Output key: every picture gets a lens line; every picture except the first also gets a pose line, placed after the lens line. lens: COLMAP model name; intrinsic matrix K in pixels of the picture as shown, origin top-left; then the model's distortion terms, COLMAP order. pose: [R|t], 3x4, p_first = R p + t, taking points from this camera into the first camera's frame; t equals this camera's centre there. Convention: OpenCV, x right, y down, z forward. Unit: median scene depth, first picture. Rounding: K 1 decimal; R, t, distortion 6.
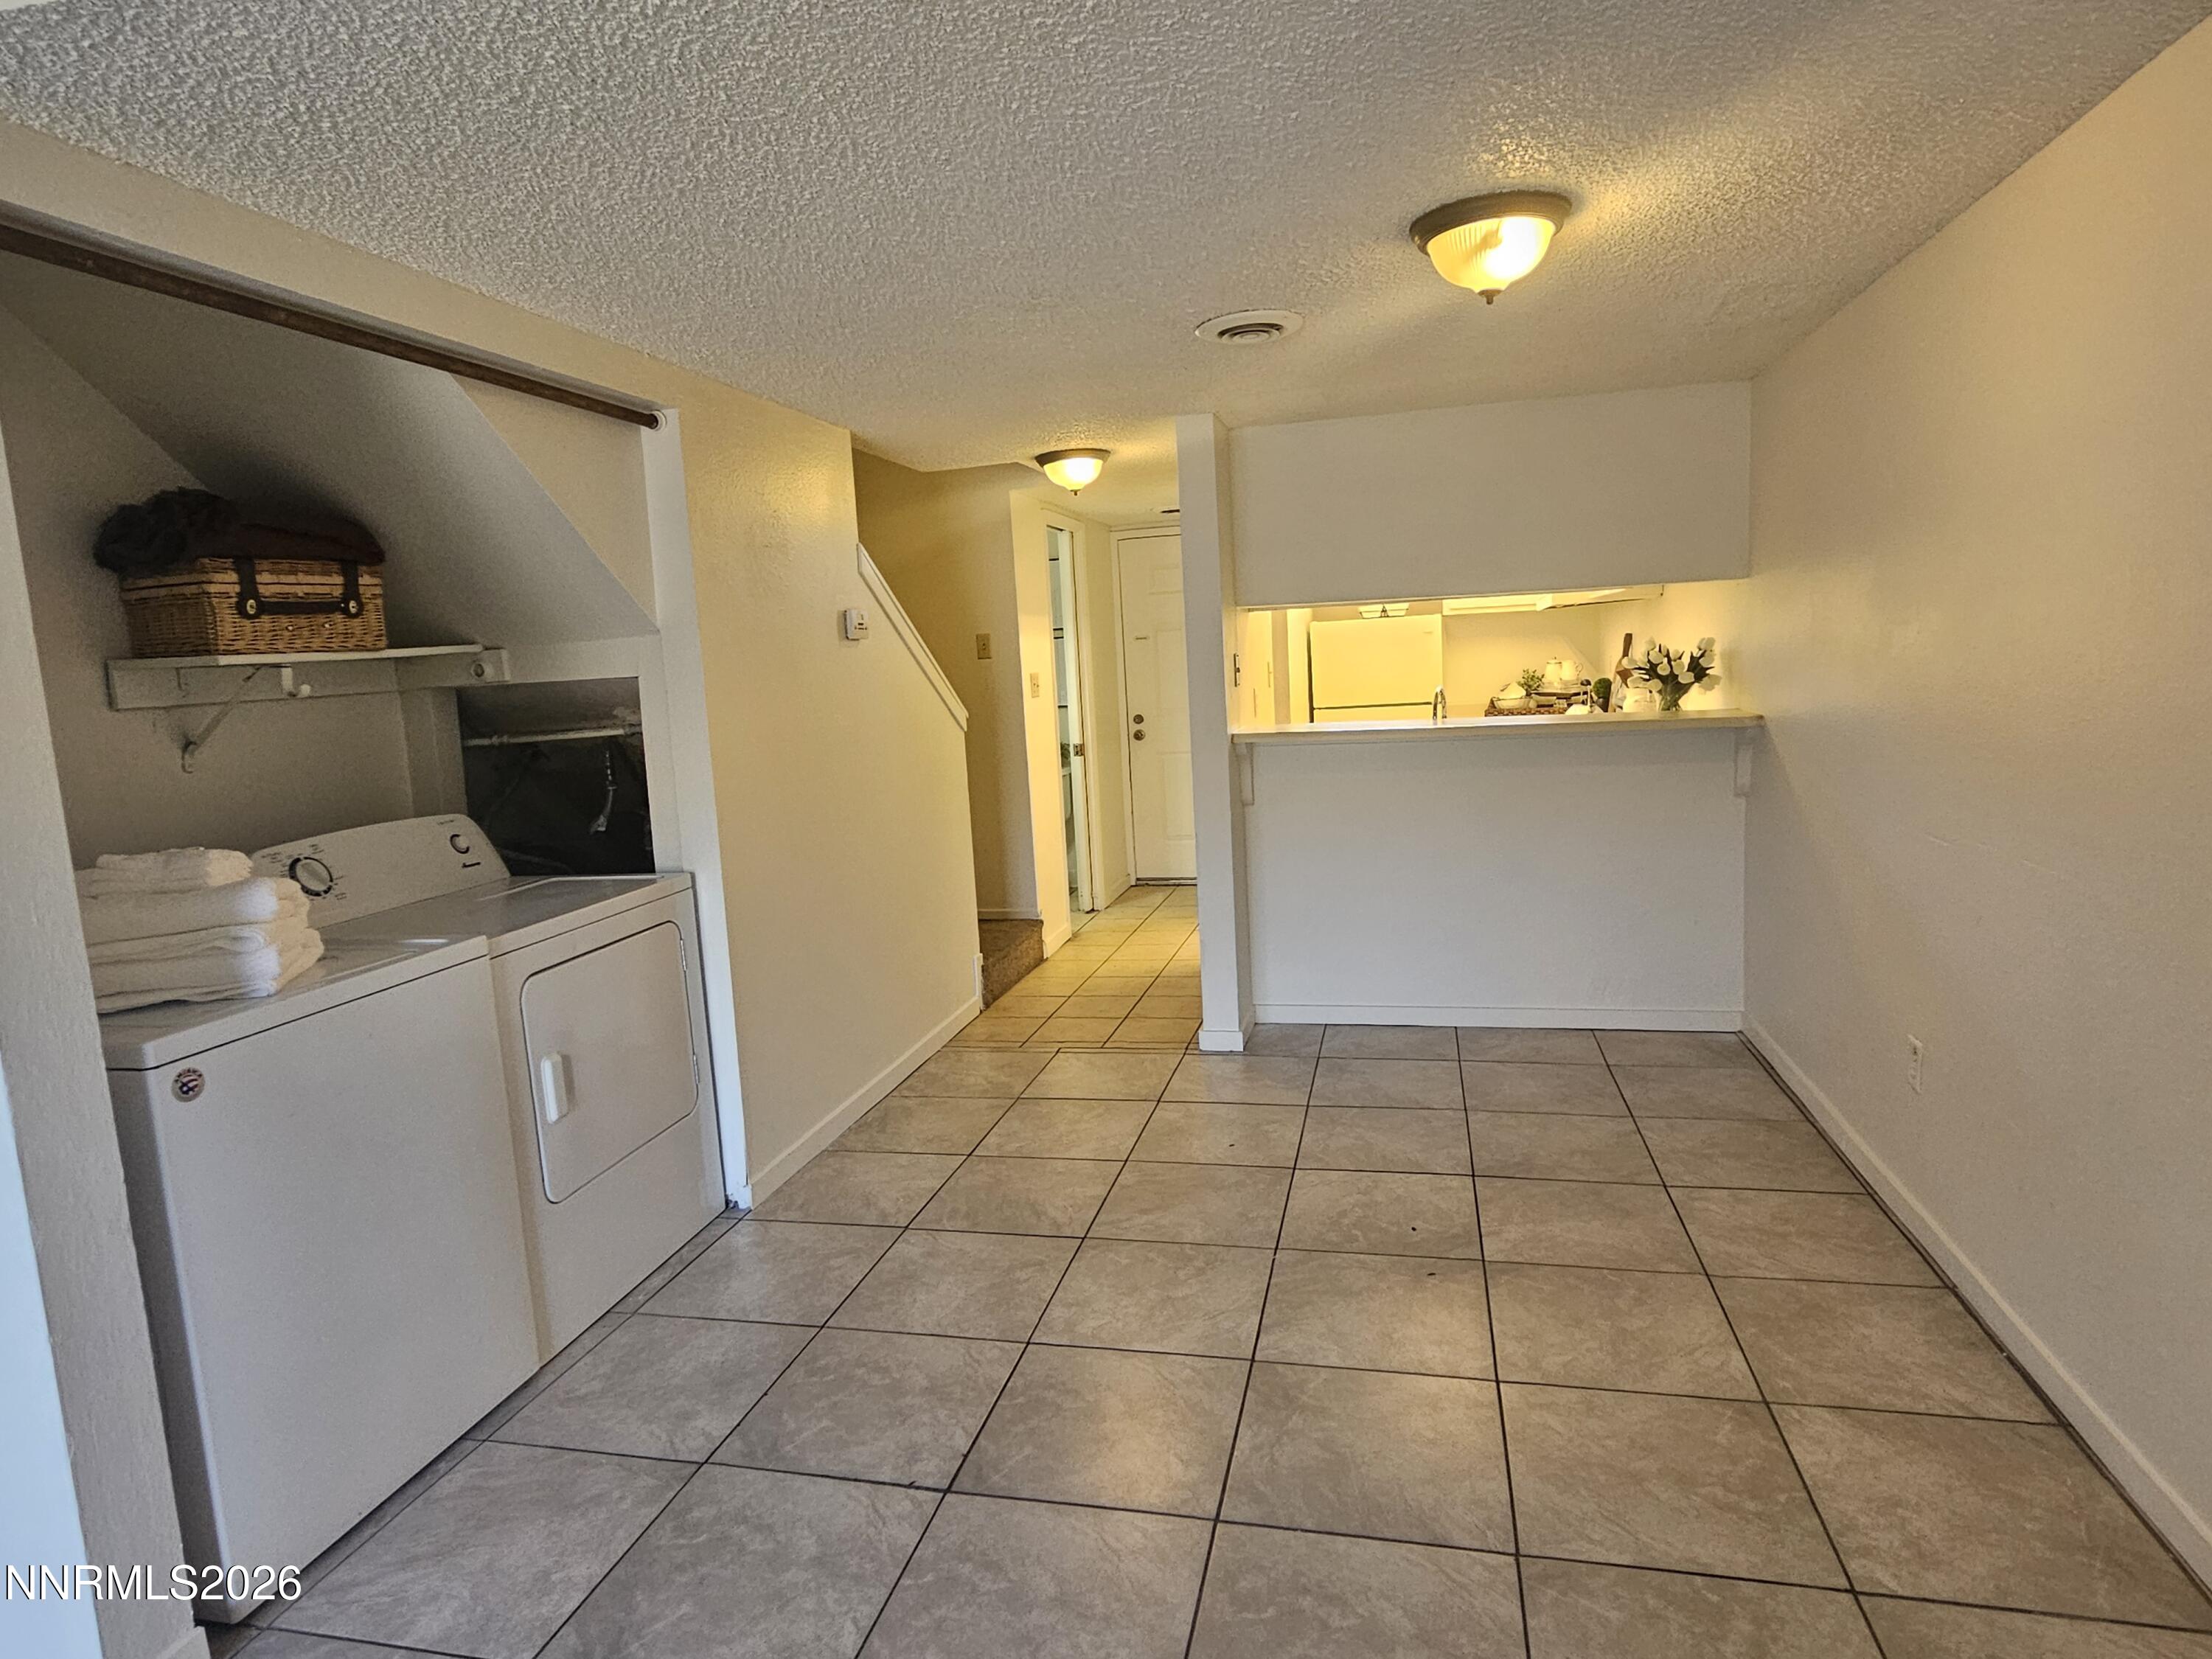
lens RADIAL K [[1241.3, 0, 1104.5], [0, 1241.3, 822.9], [0, 0, 1]] dist [-0.002671, 0.002238]
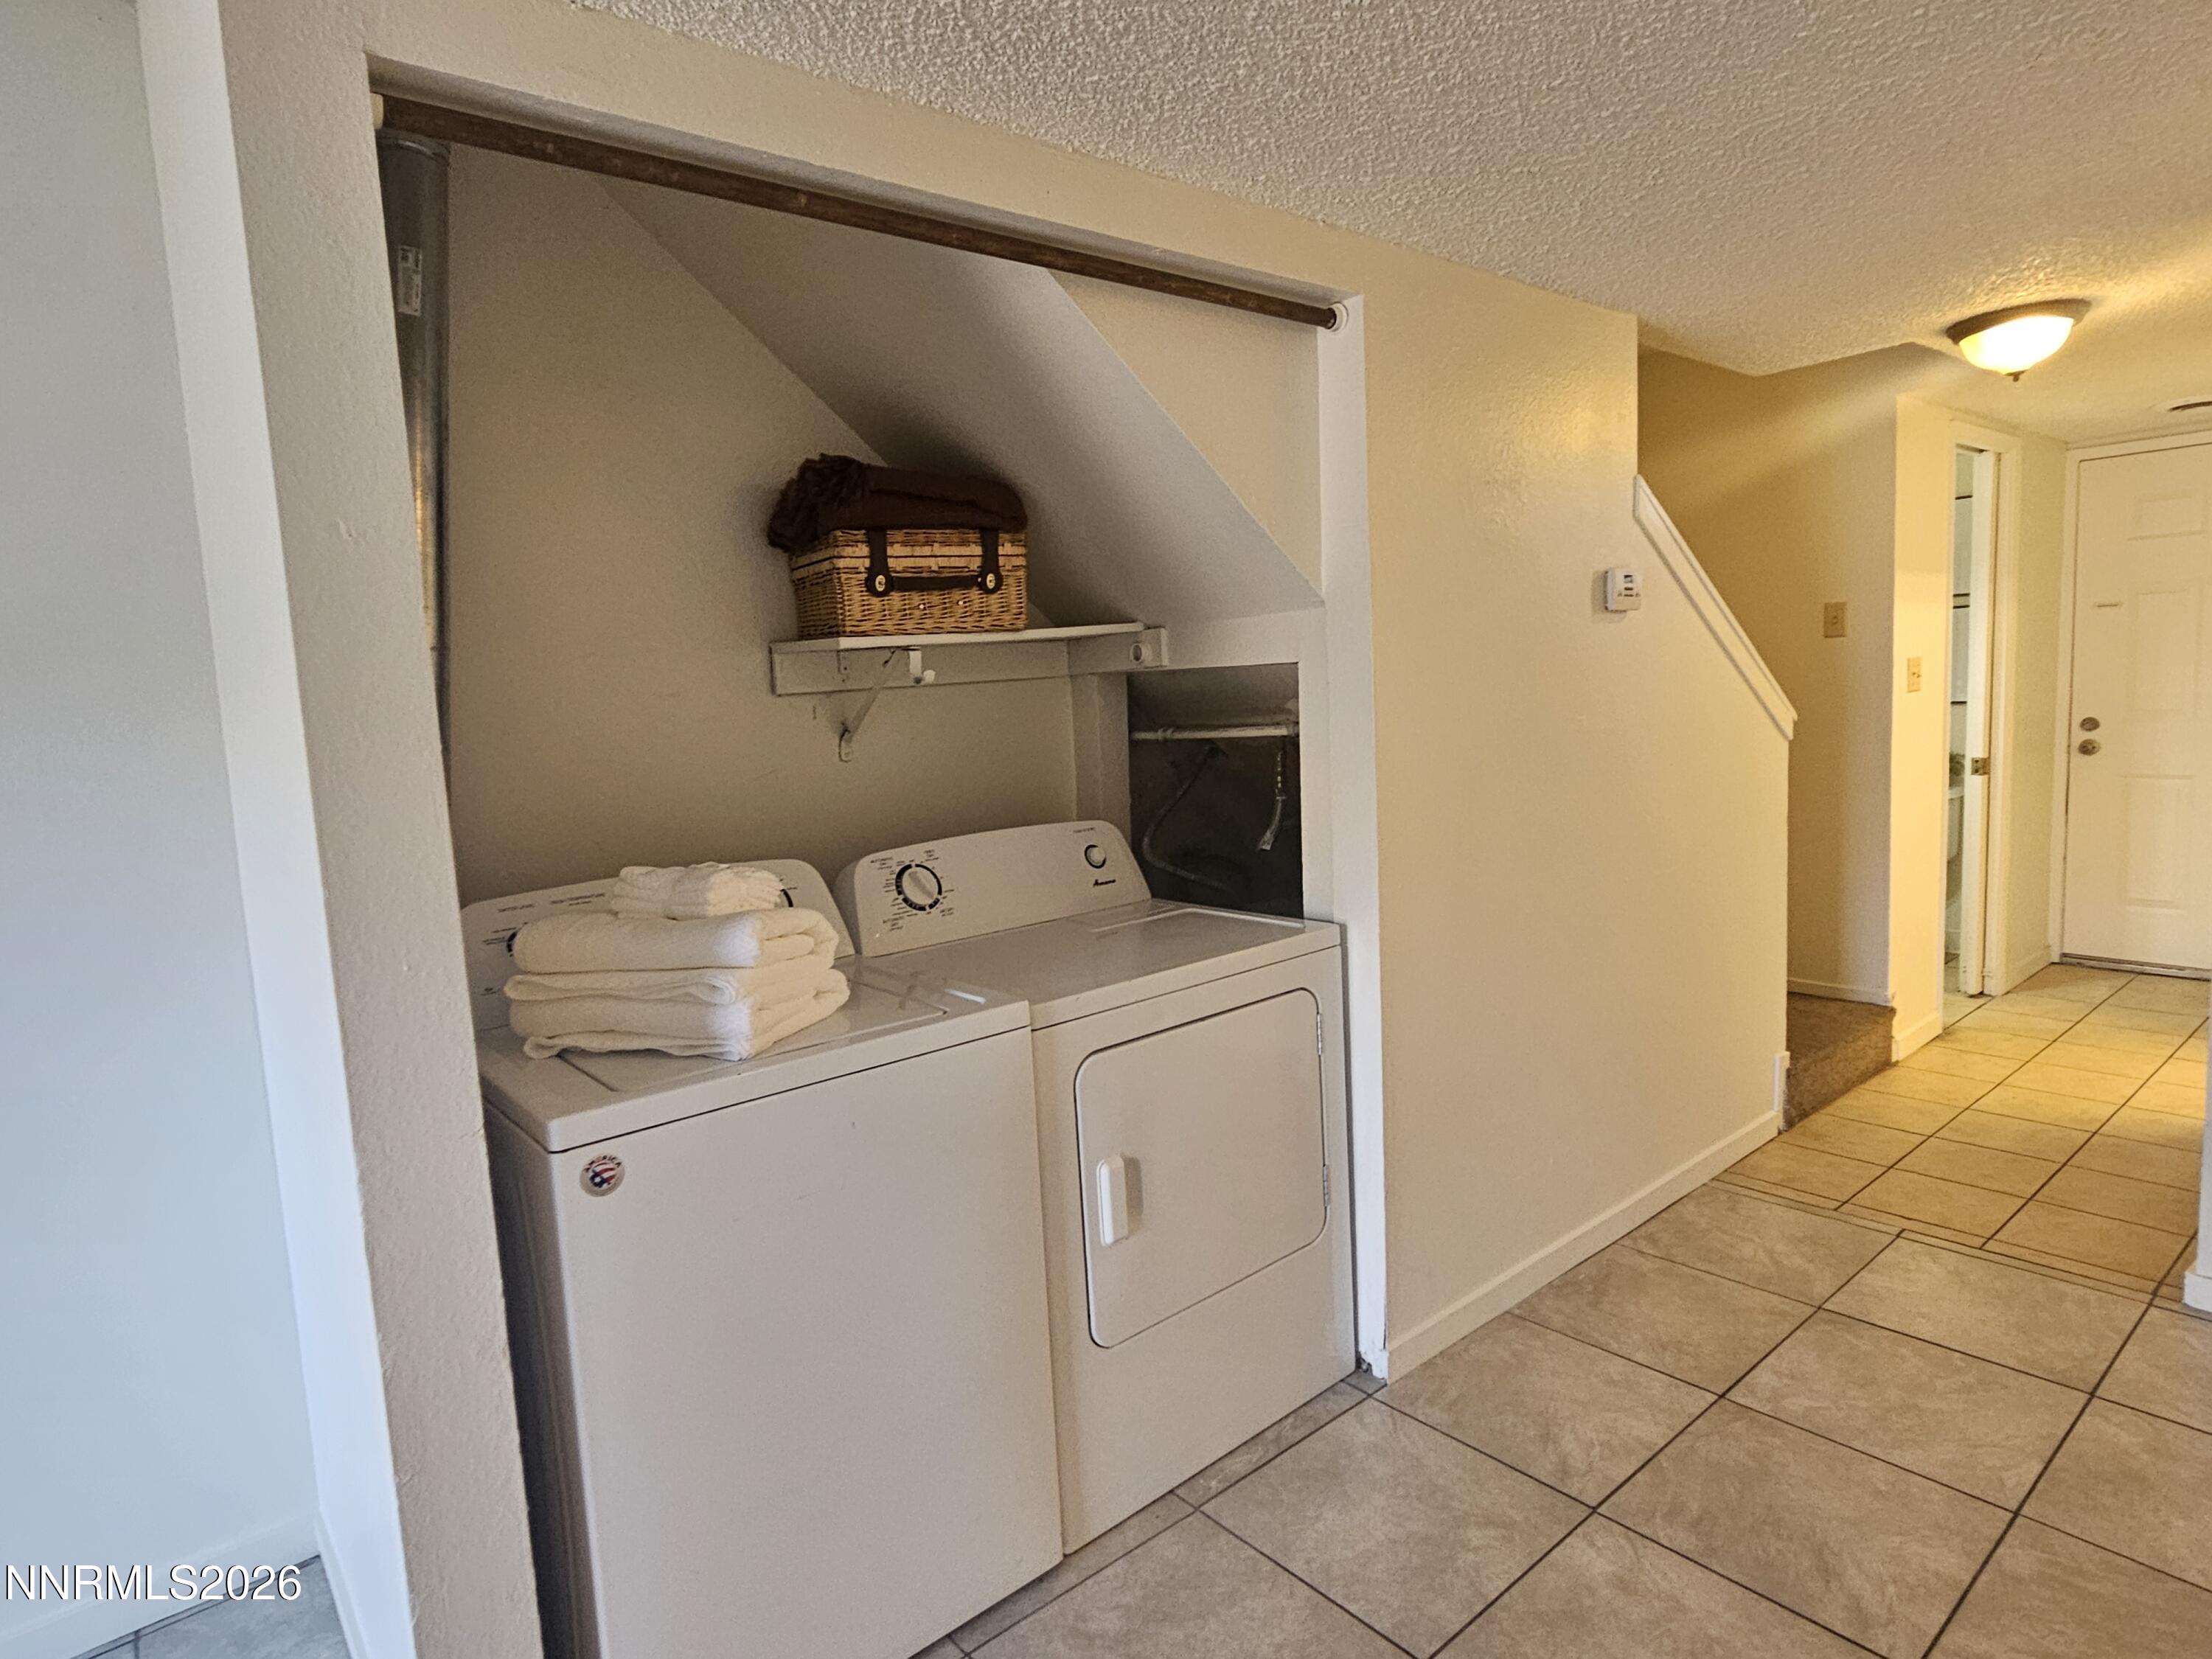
lens RADIAL K [[1241.3, 0, 1115.3], [0, 1241.3, 817.0], [0, 0, 1]] dist [-0.002671, 0.002238]
pose [[0.809315, 0.080123, -0.581885, -0.012974], [-0.072818, 0.996697, 0.035962, -0.042814], [0.582844, 0.013267, 0.812476, 0.317153]]
